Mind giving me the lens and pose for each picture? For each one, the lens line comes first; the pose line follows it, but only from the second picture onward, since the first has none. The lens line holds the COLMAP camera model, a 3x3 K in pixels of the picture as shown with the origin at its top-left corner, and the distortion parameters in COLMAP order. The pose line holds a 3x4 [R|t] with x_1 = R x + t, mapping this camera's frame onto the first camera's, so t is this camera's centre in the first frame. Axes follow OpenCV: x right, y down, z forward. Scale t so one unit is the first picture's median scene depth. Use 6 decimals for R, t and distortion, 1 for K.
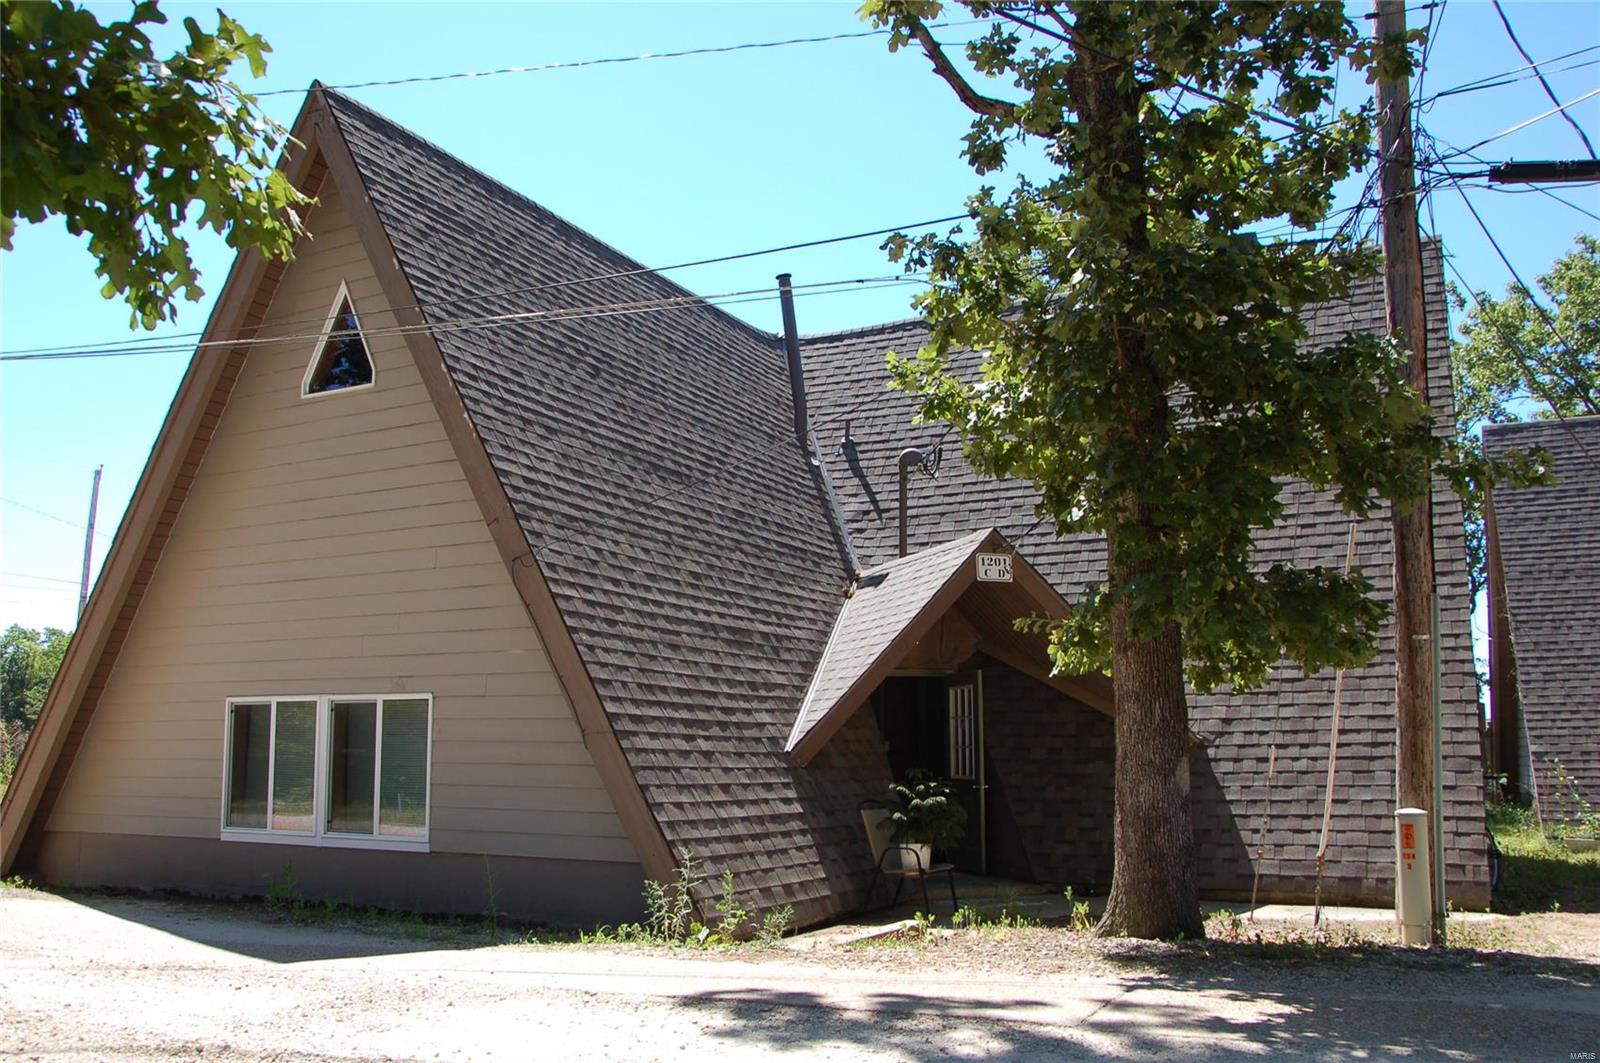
lens RADIAL K [[1383.1, 0, 793.3], [0, 1383.1, 551.2], [0, 0, 1]] dist [-0.139650, 0.202721]
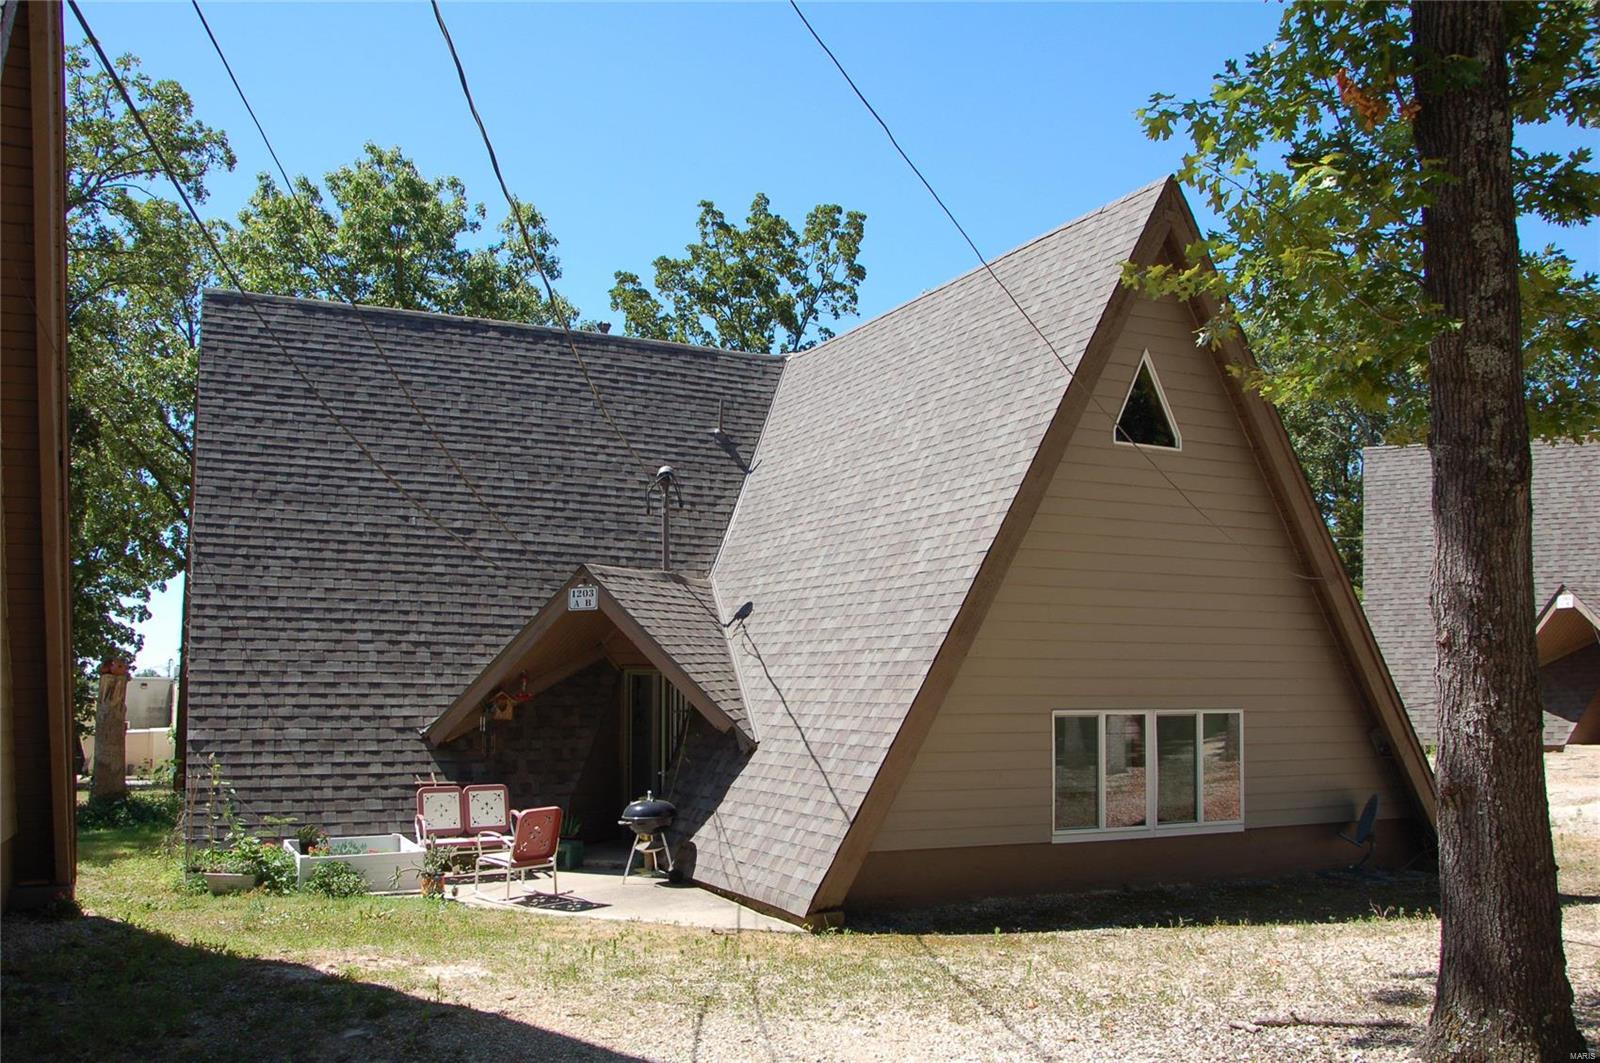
lens RADIAL K [[1383.1, 0, 793.3], [0, 1383.1, 551.2], [0, 0, 1]] dist [-0.139650, 0.202721]
pose [[0.660937, 0.083272, 0.745807, 0.205823], [-0.126123, 0.992014, 0.001009, 0.010164], [-0.739767, -0.094730, 0.666161, 0.286005]]
